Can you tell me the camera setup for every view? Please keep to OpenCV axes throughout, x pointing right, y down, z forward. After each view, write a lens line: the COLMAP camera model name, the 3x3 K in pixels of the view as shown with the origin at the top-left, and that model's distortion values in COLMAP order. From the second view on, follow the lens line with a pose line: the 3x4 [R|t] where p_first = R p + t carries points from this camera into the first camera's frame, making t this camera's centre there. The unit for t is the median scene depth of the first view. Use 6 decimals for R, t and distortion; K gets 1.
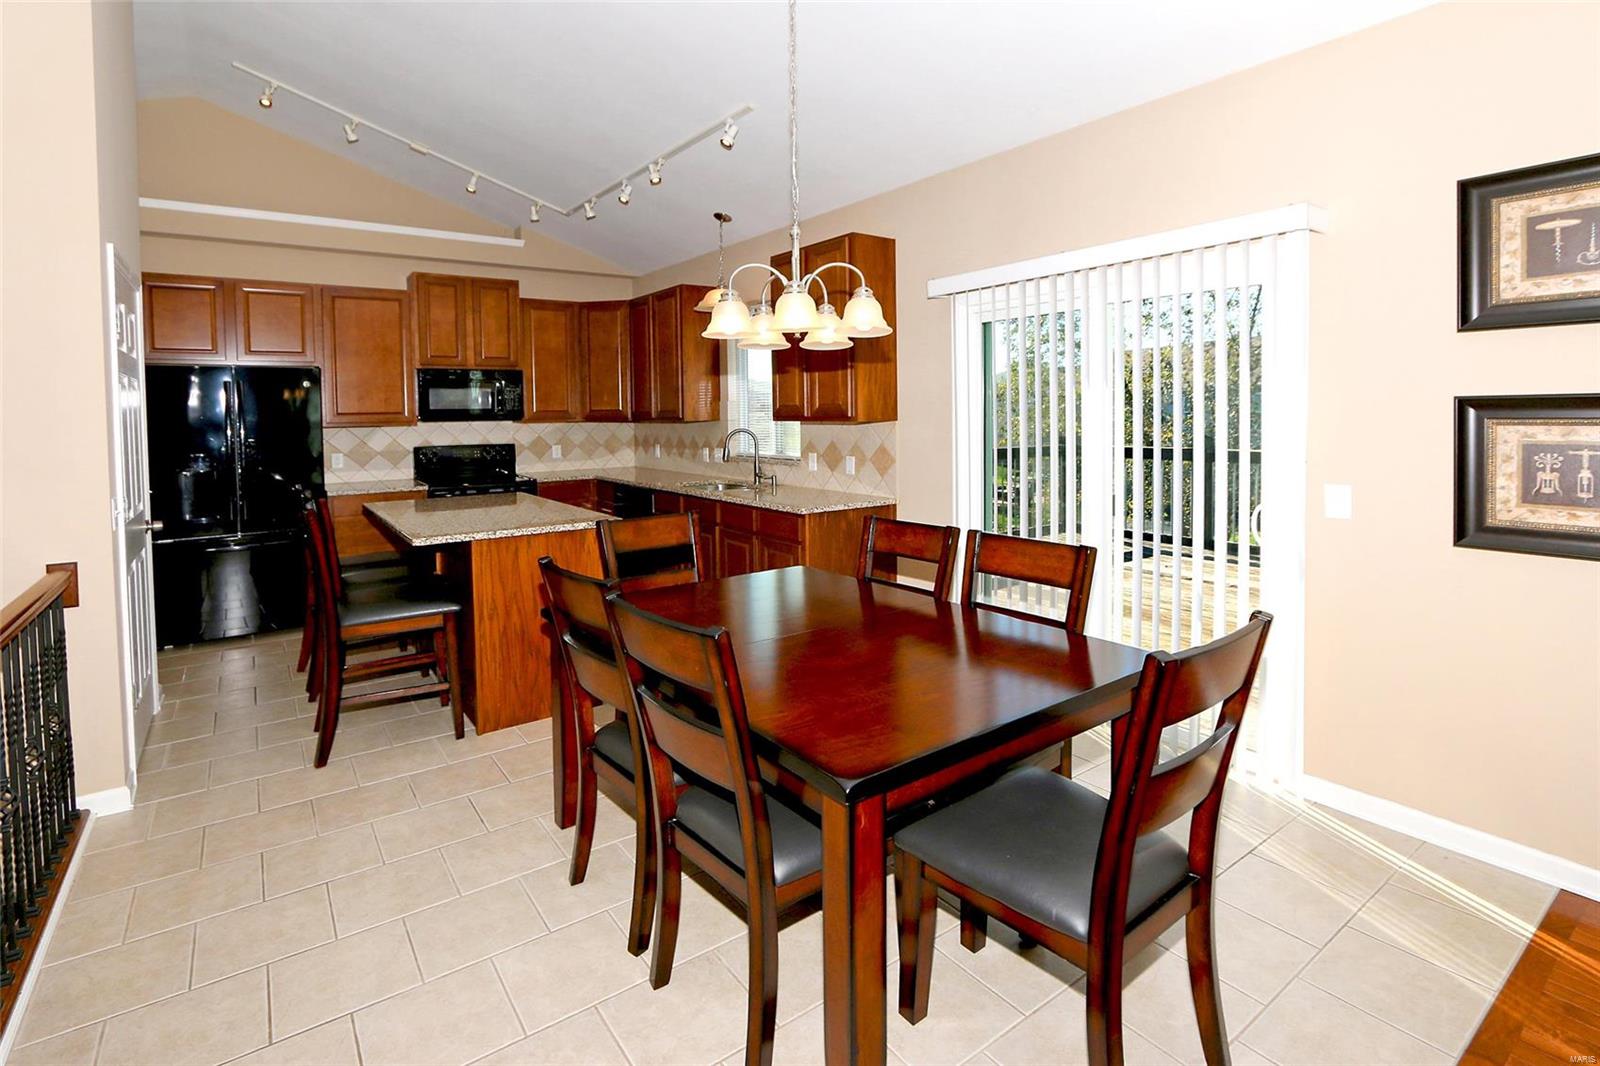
lens RADIAL K [[775.9, 0, 798.3], [0, 775.9, 426.5], [0, 0, 1]] dist [-0.005200, 0.002139]
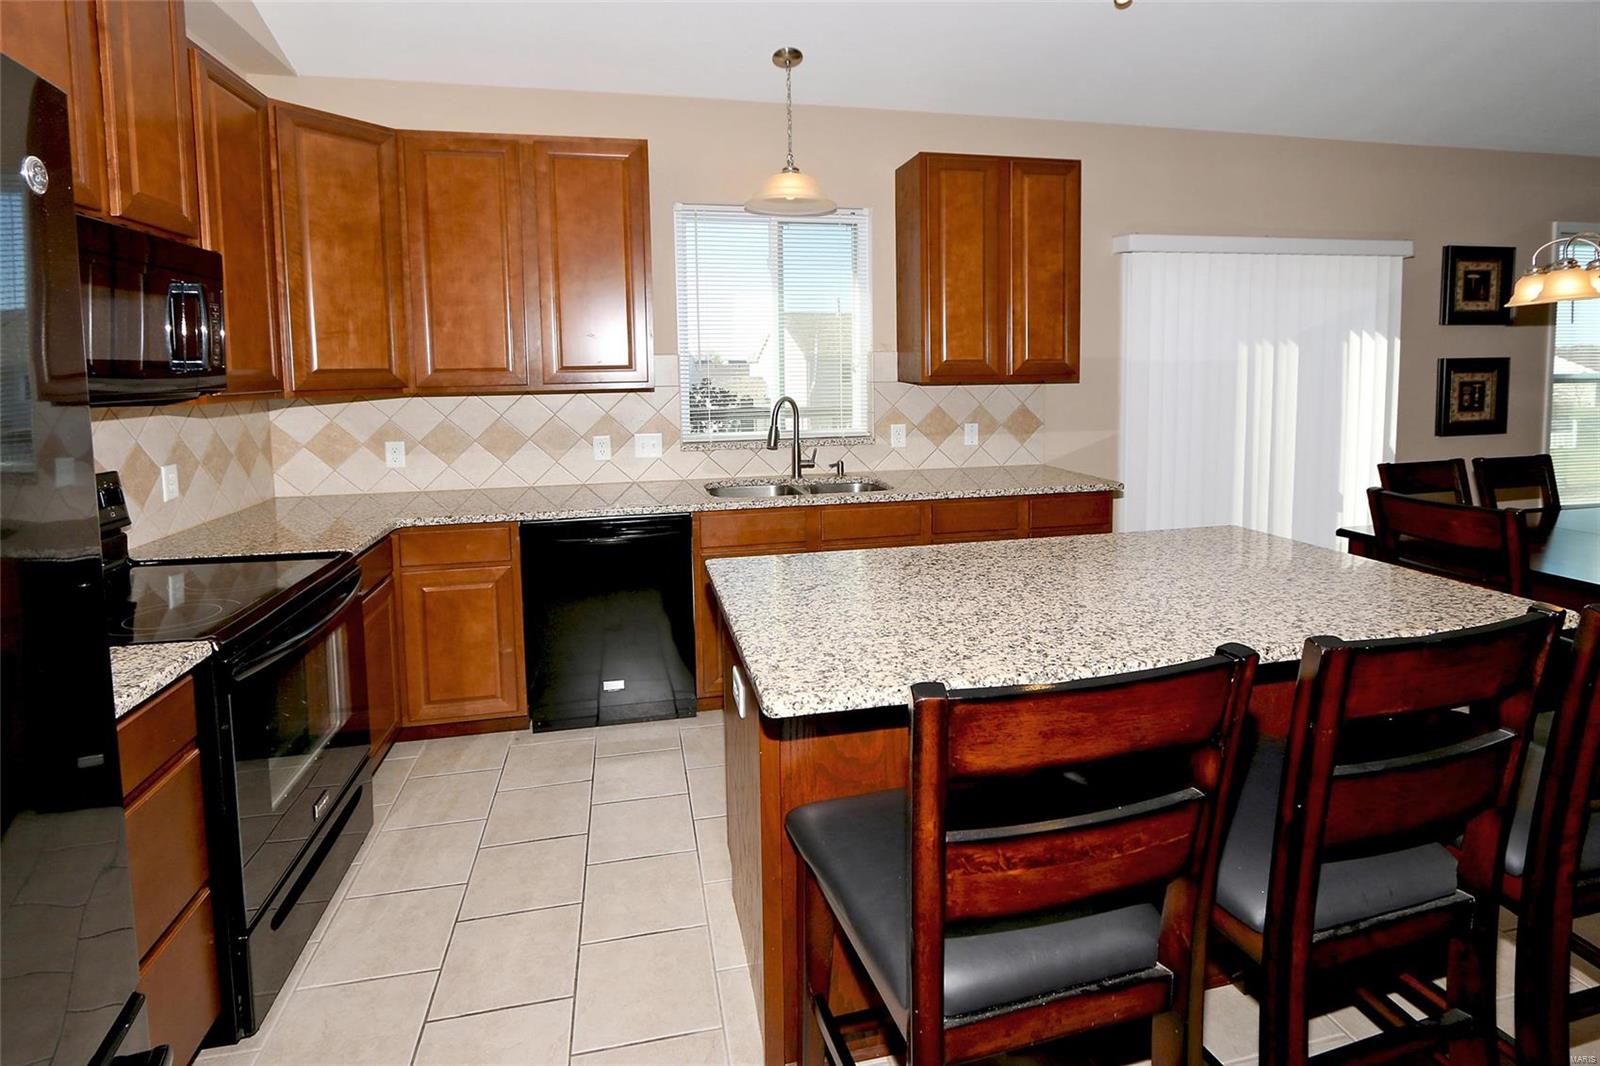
lens RADIAL K [[769.7, 0, 791.6], [0, 769.7, 423.0], [0, 0, 1]] dist [-0.008783, 0.000959]
pose [[0.418614, -0.062392, 0.906019, -0.620021], [0.025636, 0.998052, 0.056885, -0.011495], [-0.907803, -0.000586, 0.419397, 0.684659]]
